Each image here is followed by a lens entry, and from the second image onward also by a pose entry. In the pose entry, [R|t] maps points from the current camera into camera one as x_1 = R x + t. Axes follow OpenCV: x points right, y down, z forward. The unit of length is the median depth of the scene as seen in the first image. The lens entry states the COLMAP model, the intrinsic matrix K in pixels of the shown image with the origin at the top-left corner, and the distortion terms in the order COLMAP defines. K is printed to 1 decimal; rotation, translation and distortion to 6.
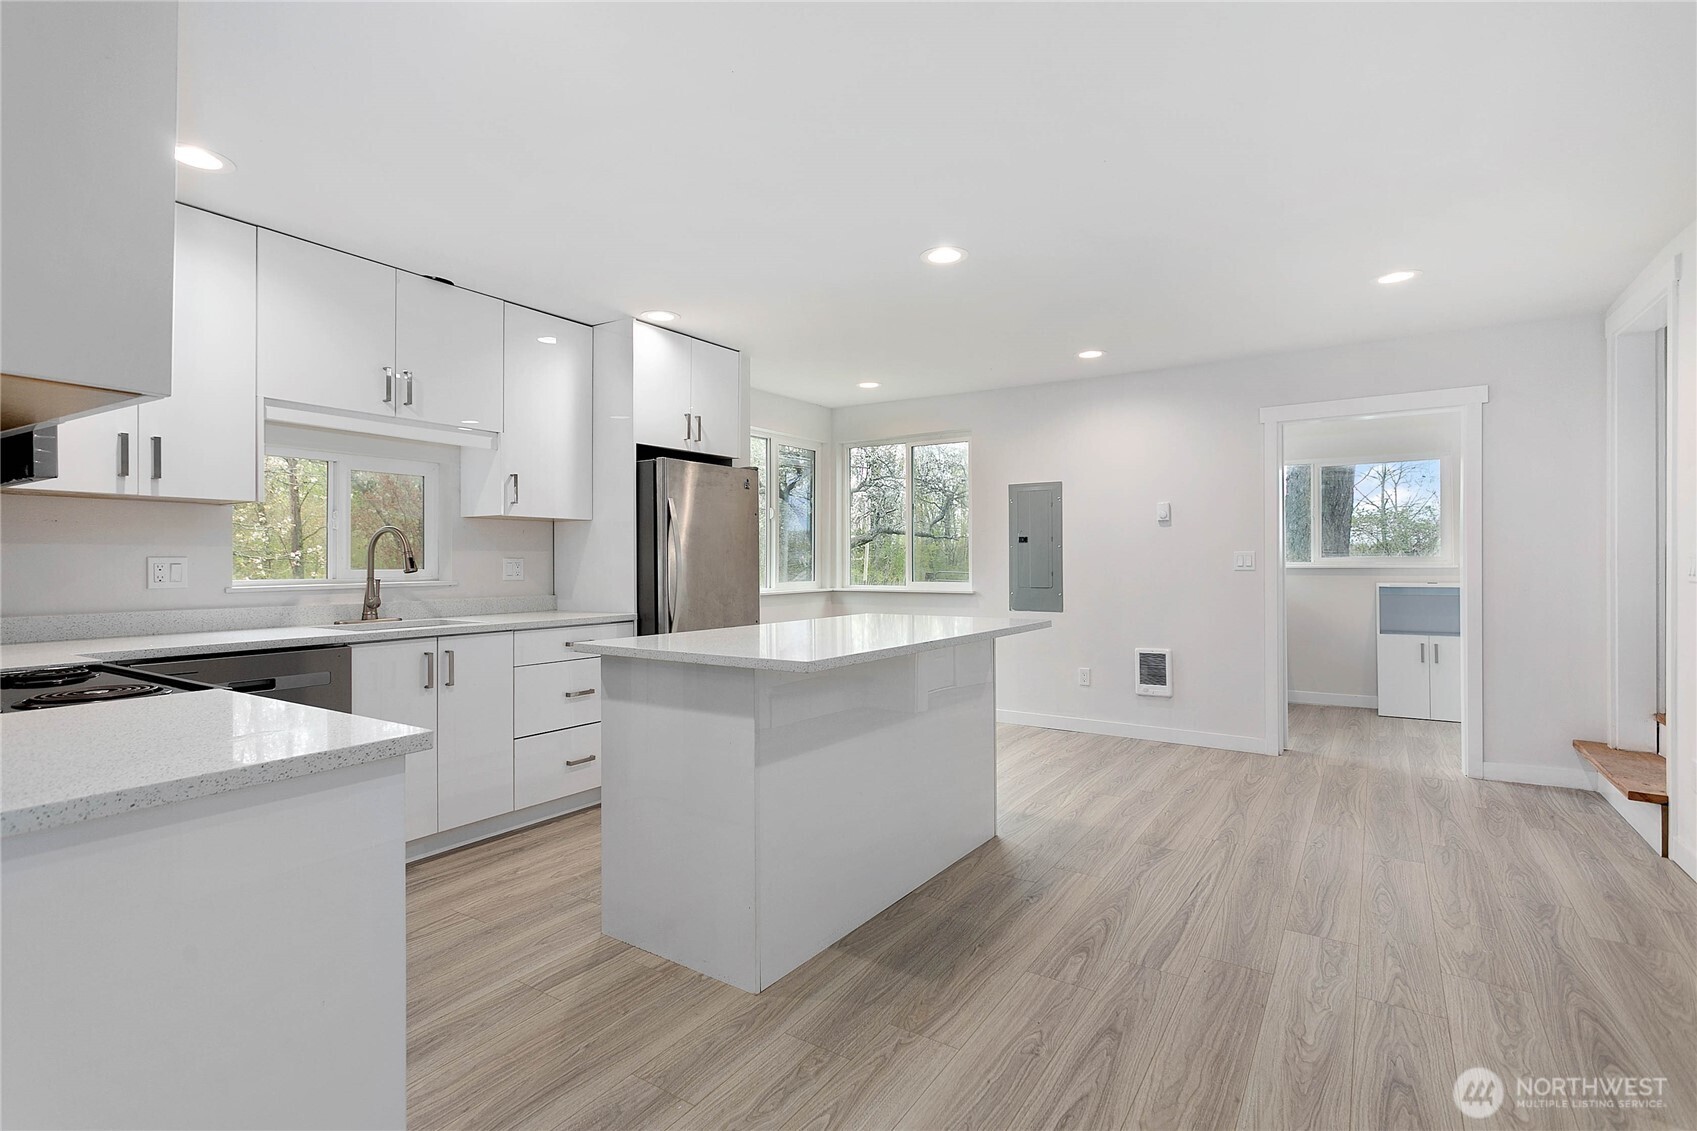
lens RADIAL K [[799.1, 0, 866.5], [0, 799.1, 560.4], [0, 0, 1]] dist [-0.000206, 0.000375]
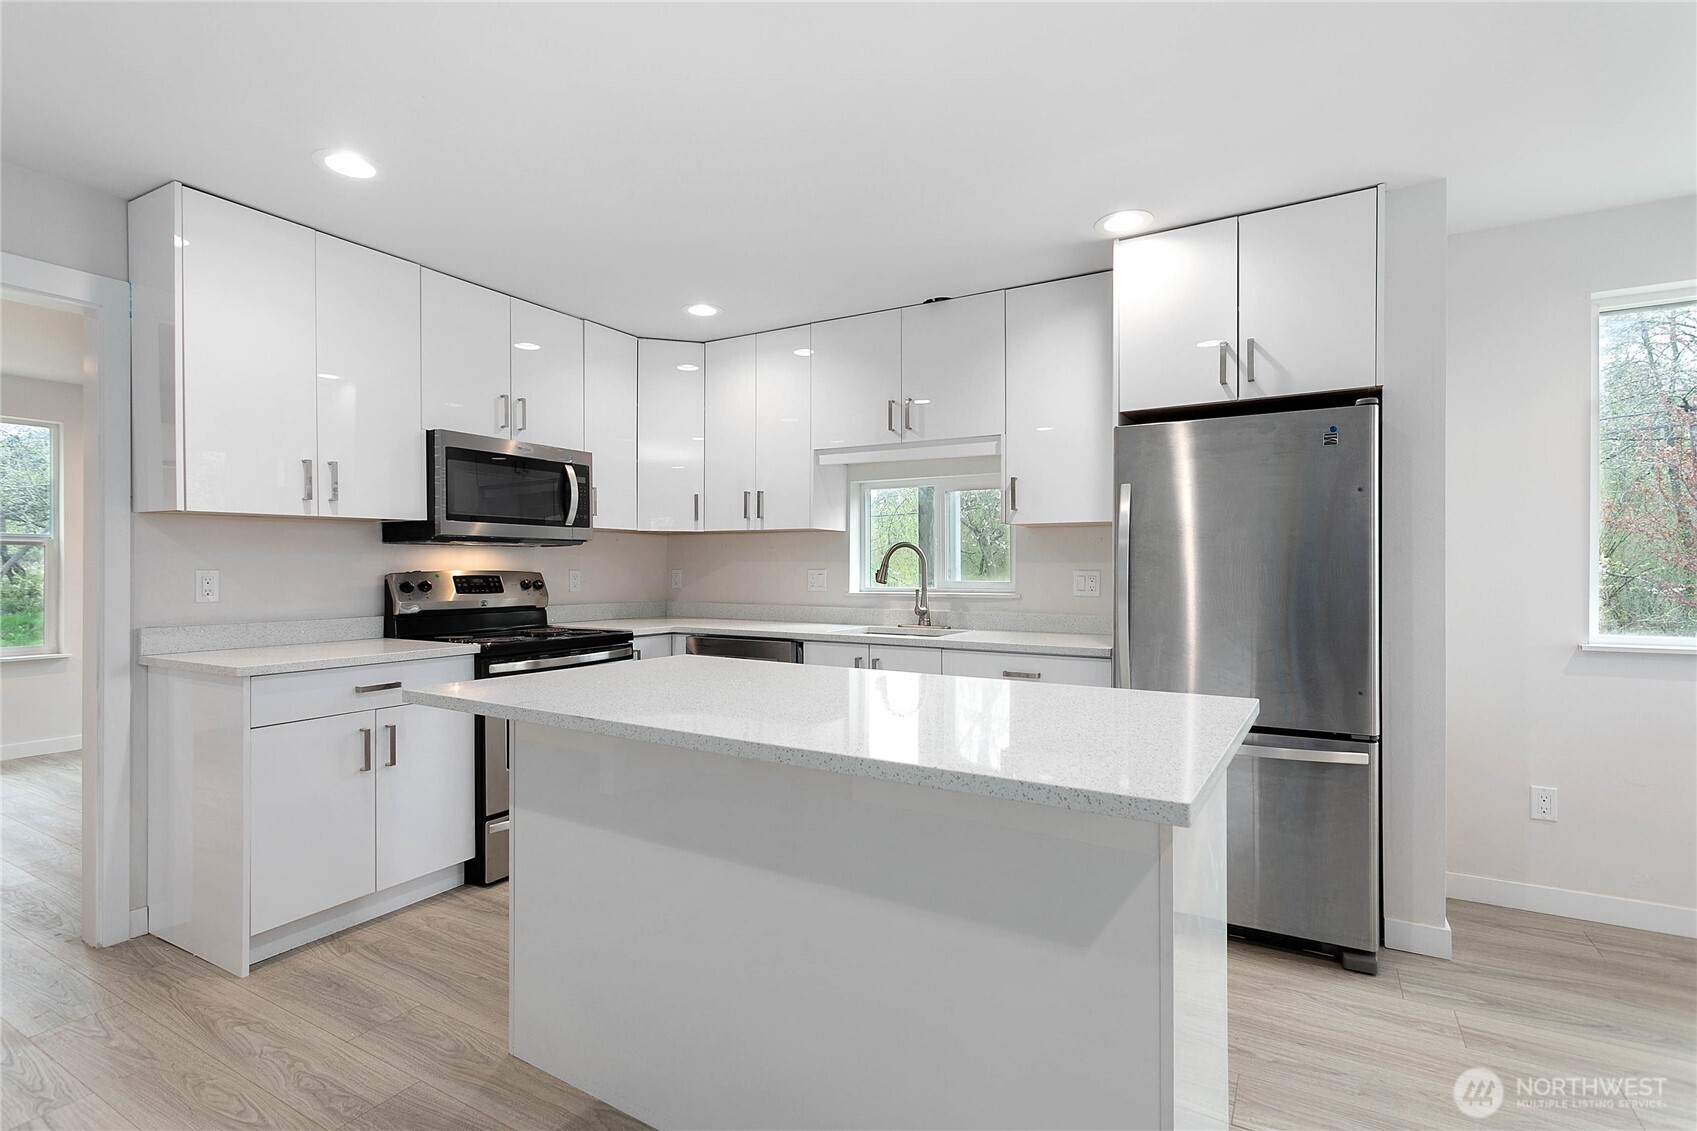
lens RADIAL K [[805.0, 0, 848.8], [0, 805.0, 568.9], [0, 0, 1]] dist [0.002767, 0.000887]
pose [[0.037706, 0.005852, -0.999272, 0.736507], [-0.000264, 0.999983, 0.005847, -0.016165], [0.999289, 0.000043, 0.037707, 1.250554]]
